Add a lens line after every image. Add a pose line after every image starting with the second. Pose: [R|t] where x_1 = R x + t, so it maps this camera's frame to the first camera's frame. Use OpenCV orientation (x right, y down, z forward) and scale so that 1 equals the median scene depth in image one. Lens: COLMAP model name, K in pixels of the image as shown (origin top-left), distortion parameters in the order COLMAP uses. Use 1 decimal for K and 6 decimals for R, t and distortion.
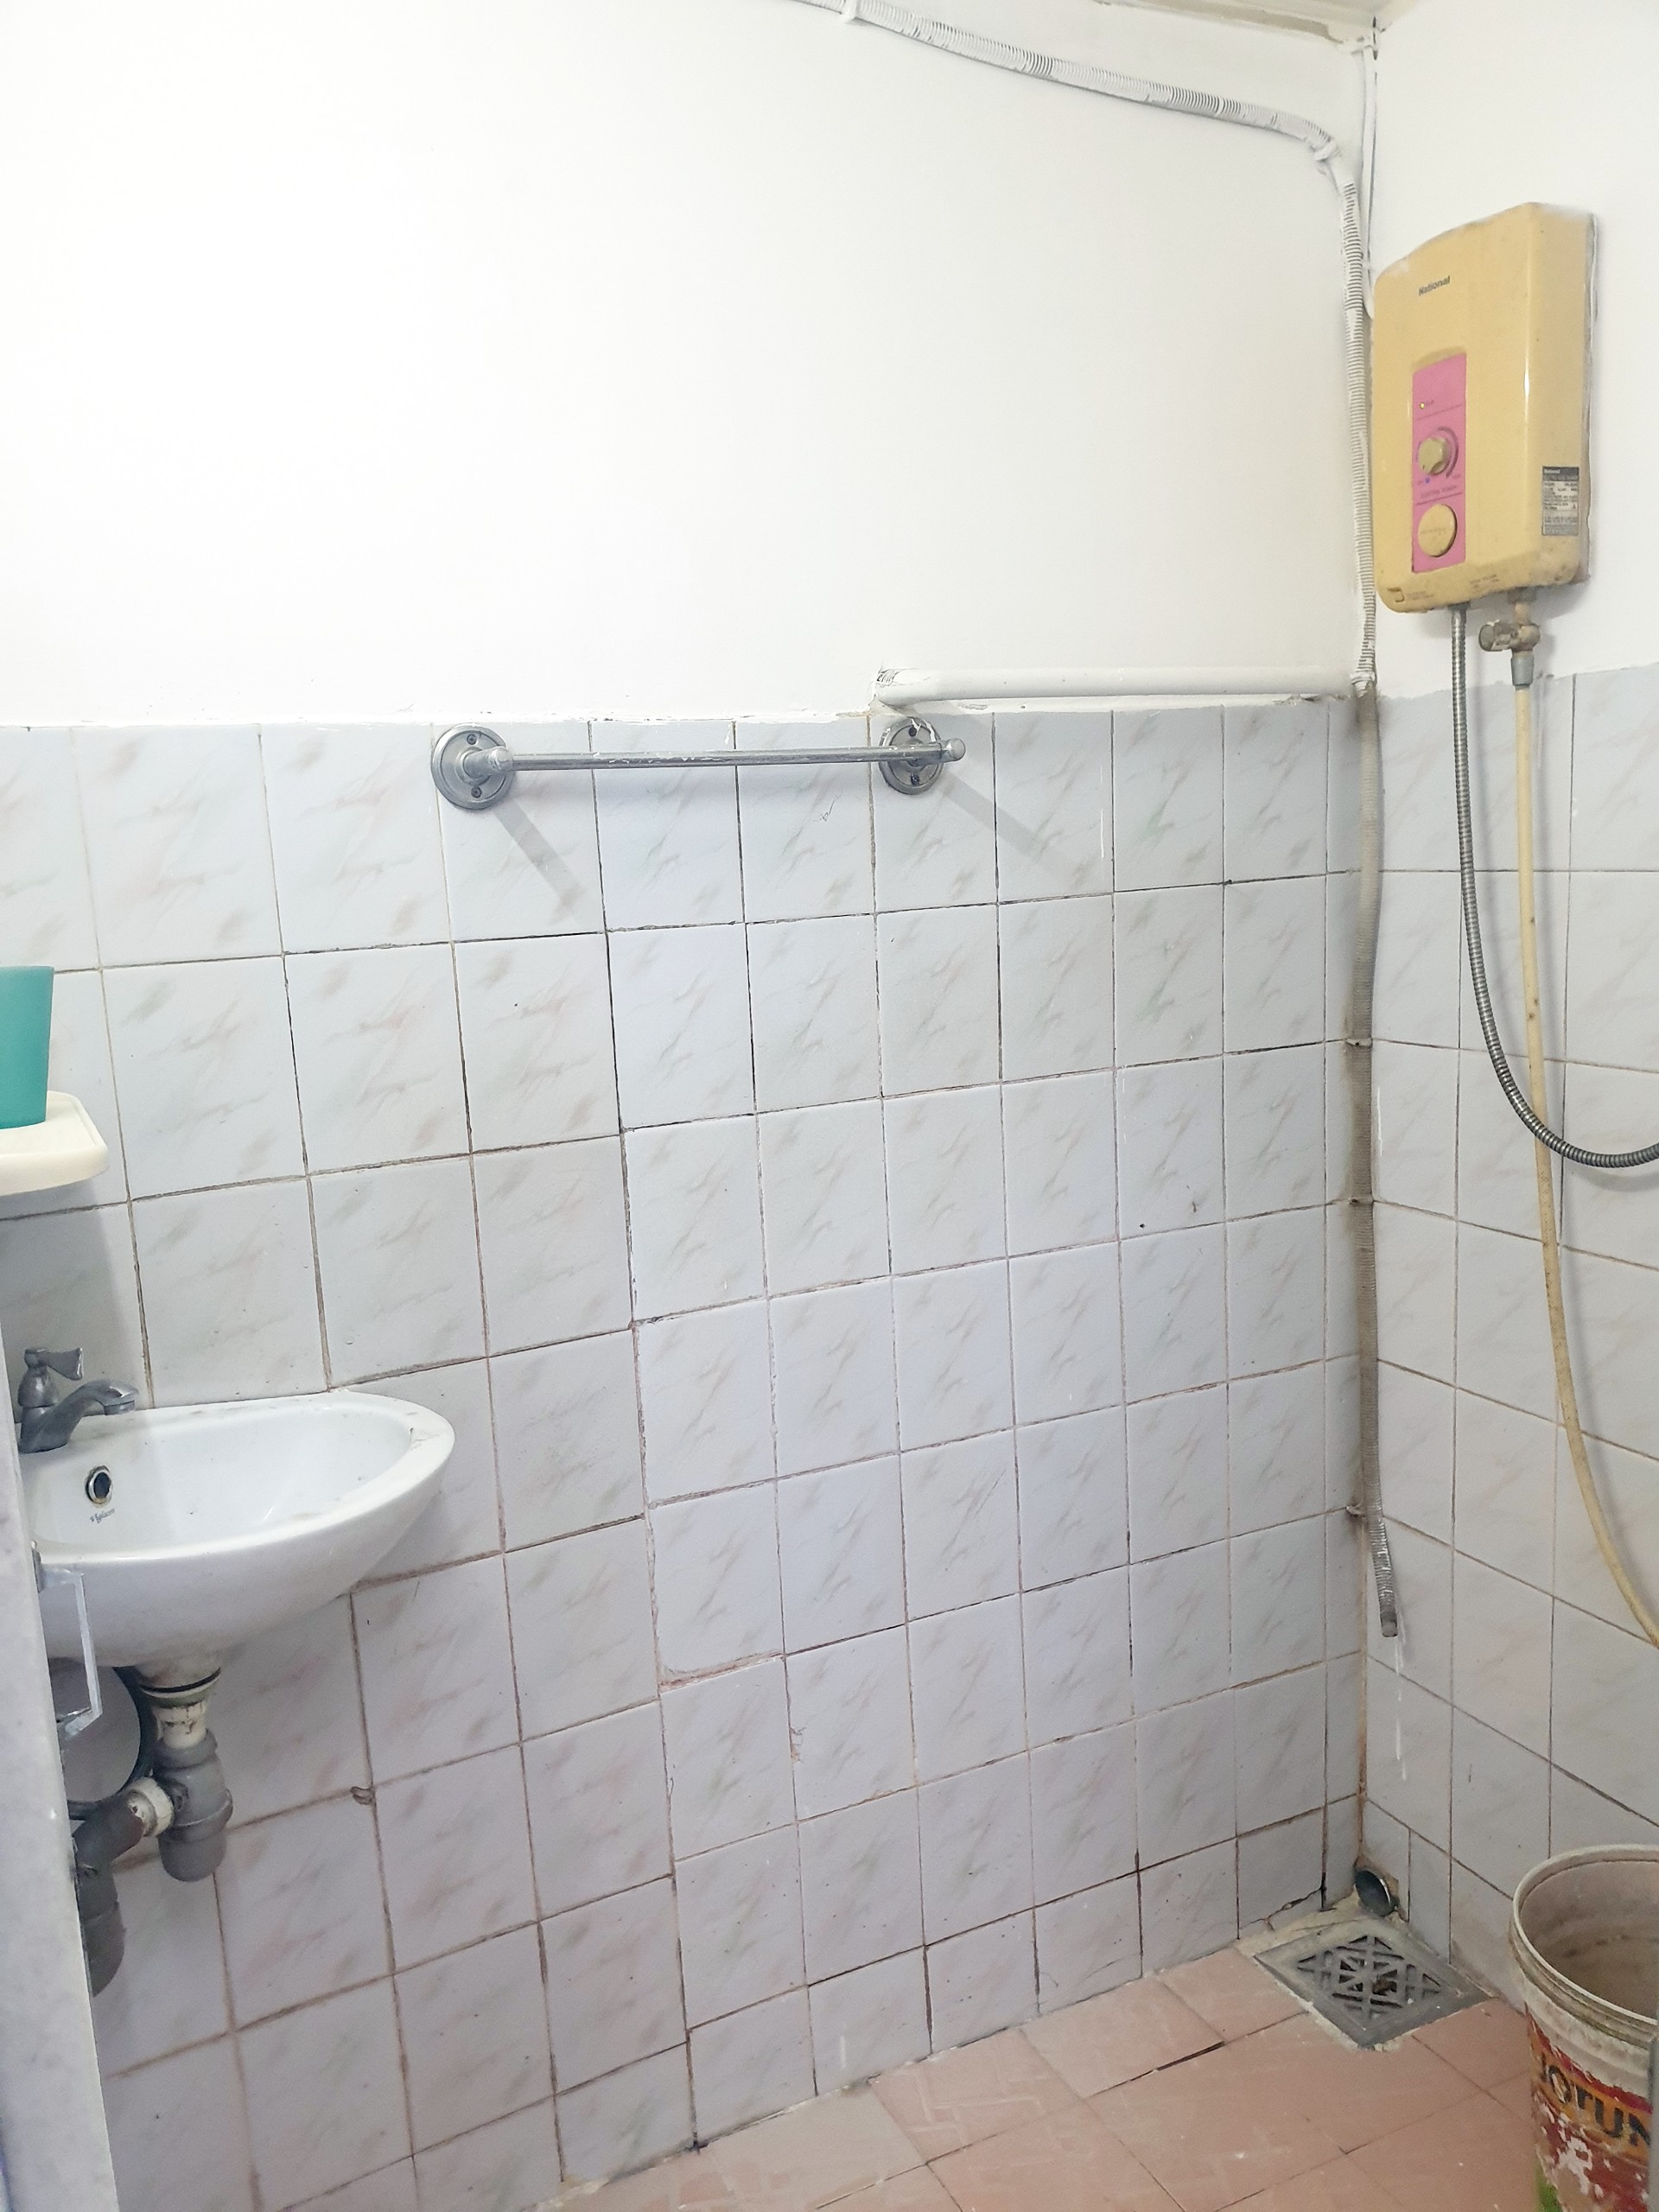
lens RADIAL K [[1753.7, 0, 830.3], [0, 1753.7, 1122.2], [0, 0, 1]] dist [0.010394, -0.010613]
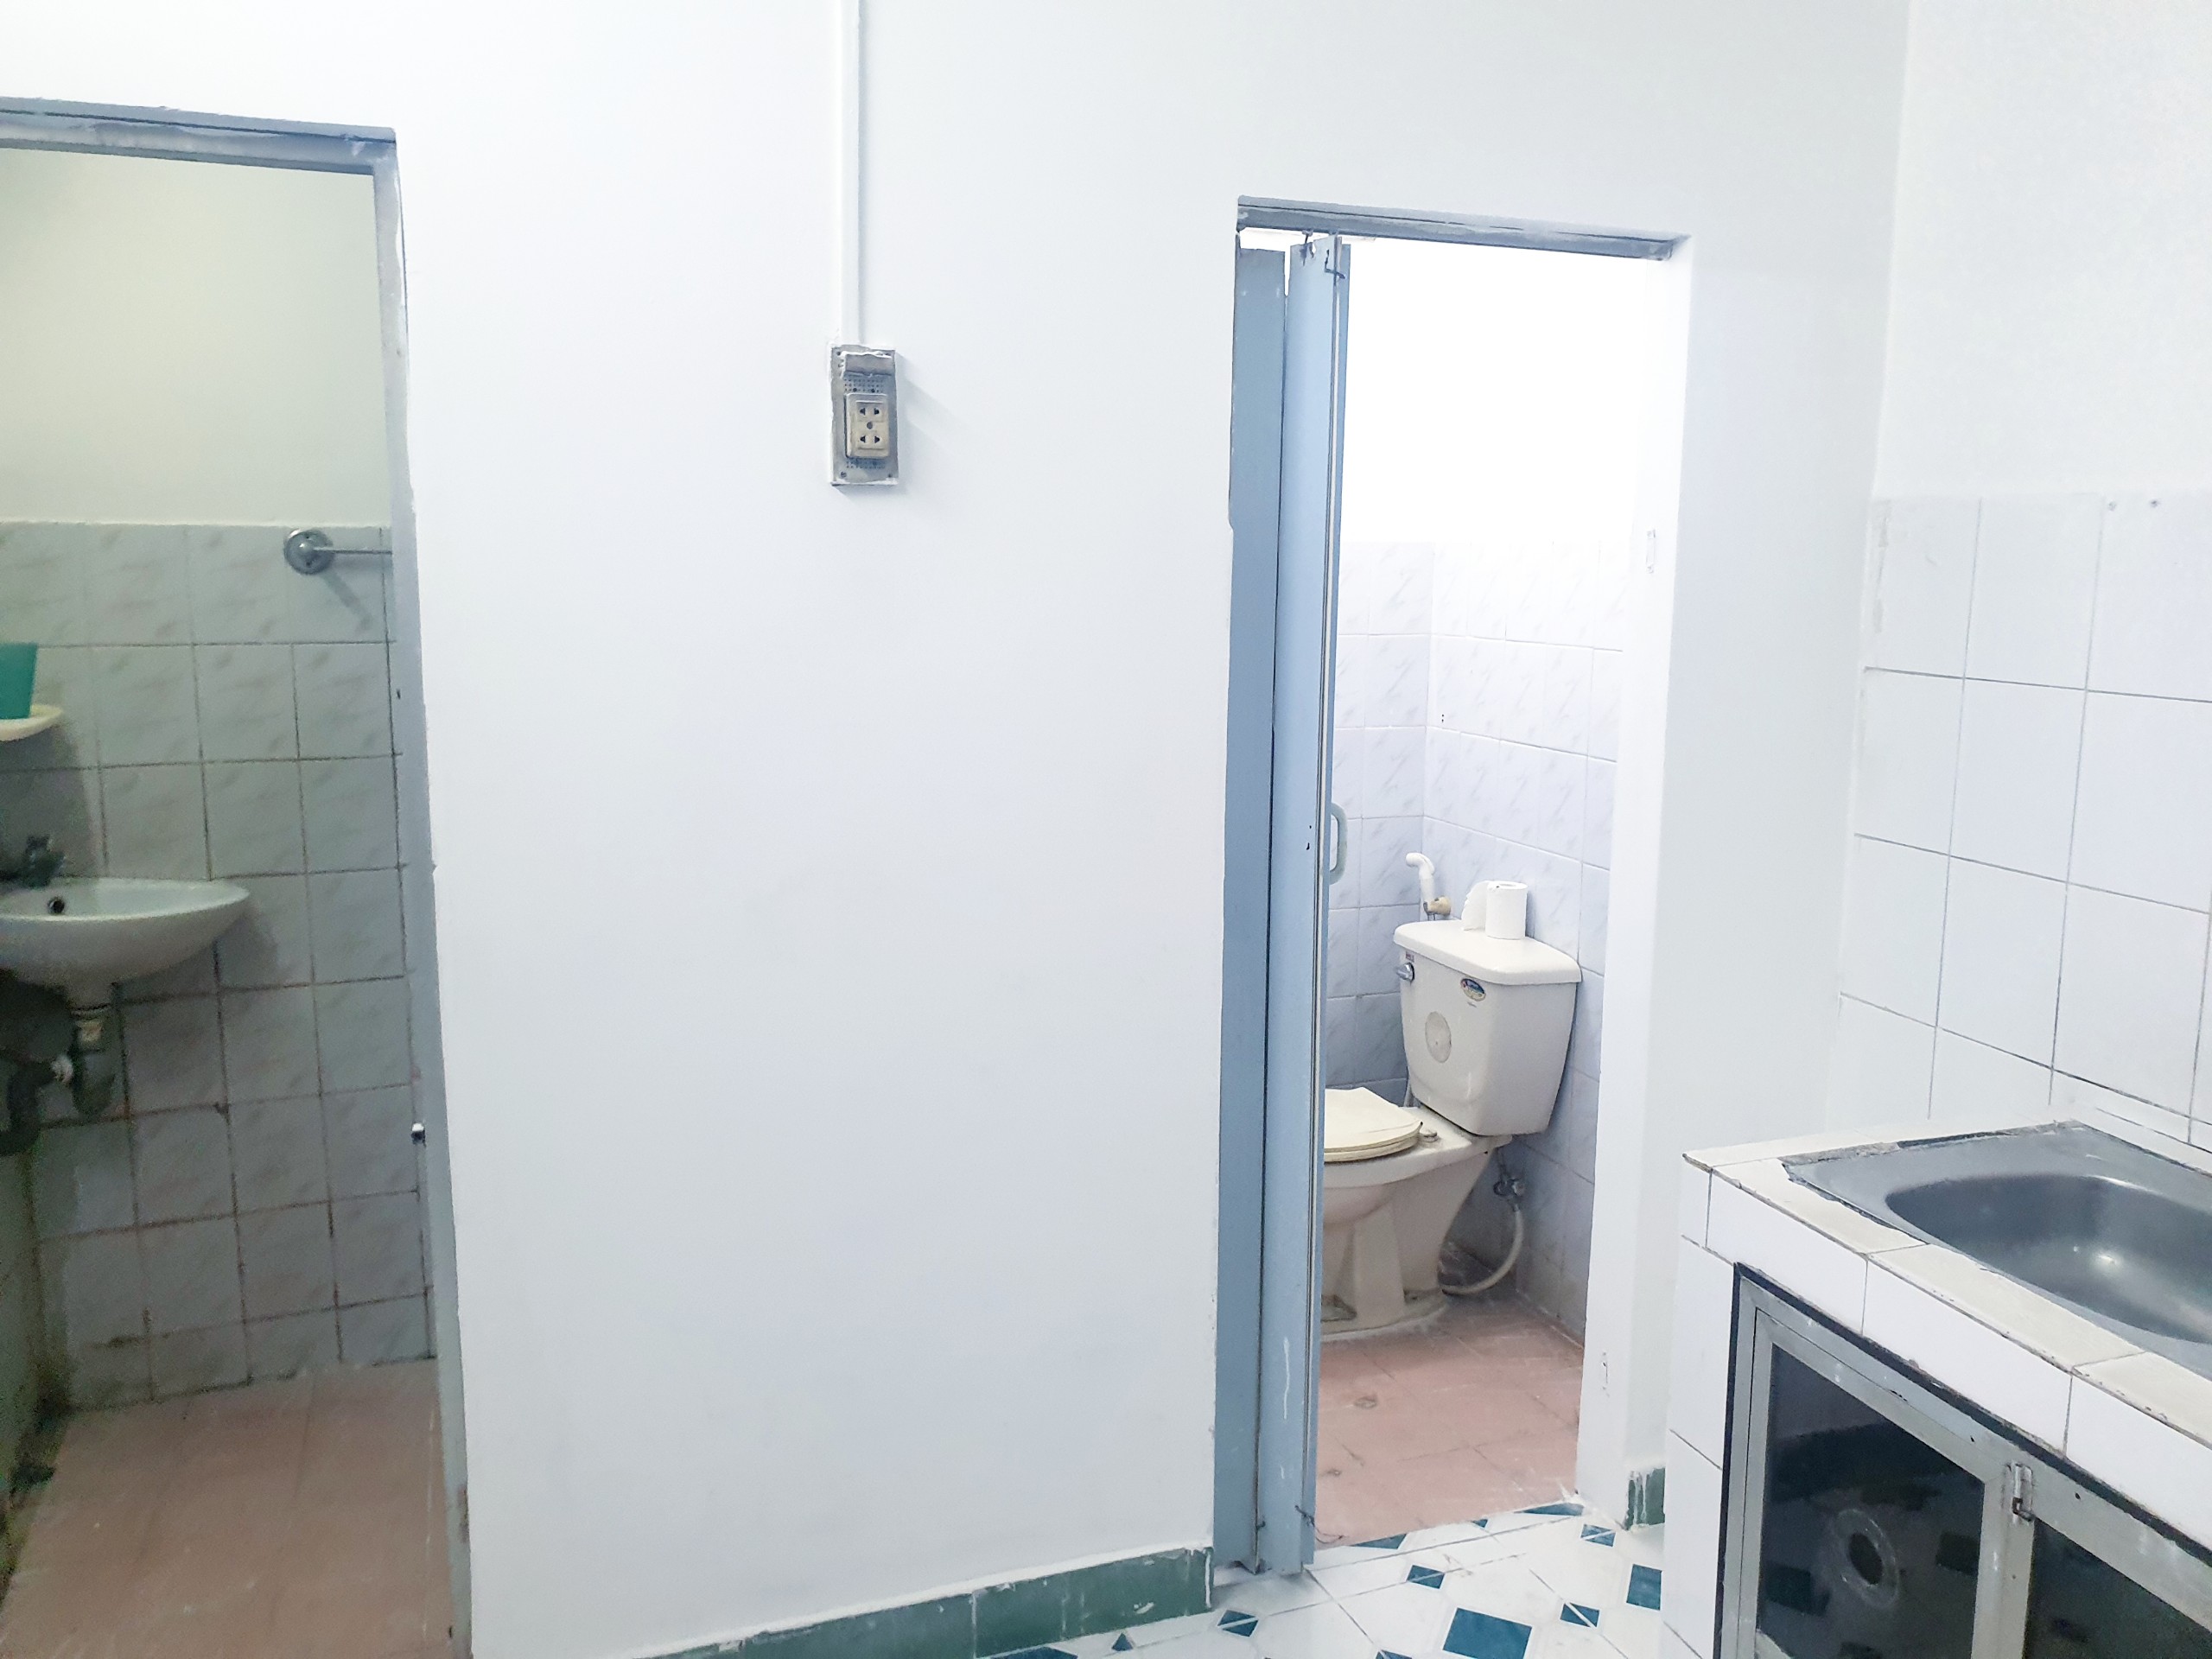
lens RADIAL K [[1753.7, 0, 1123.1], [0, 1753.7, 793.6], [0, 0, 1]] dist [0.010394, -0.010613]
pose [[0.994339, 0.063901, -0.084896, 0.819845], [-0.066402, 0.997428, -0.026967, 0.047204], [0.082955, 0.032451, 0.996025, -0.766536]]
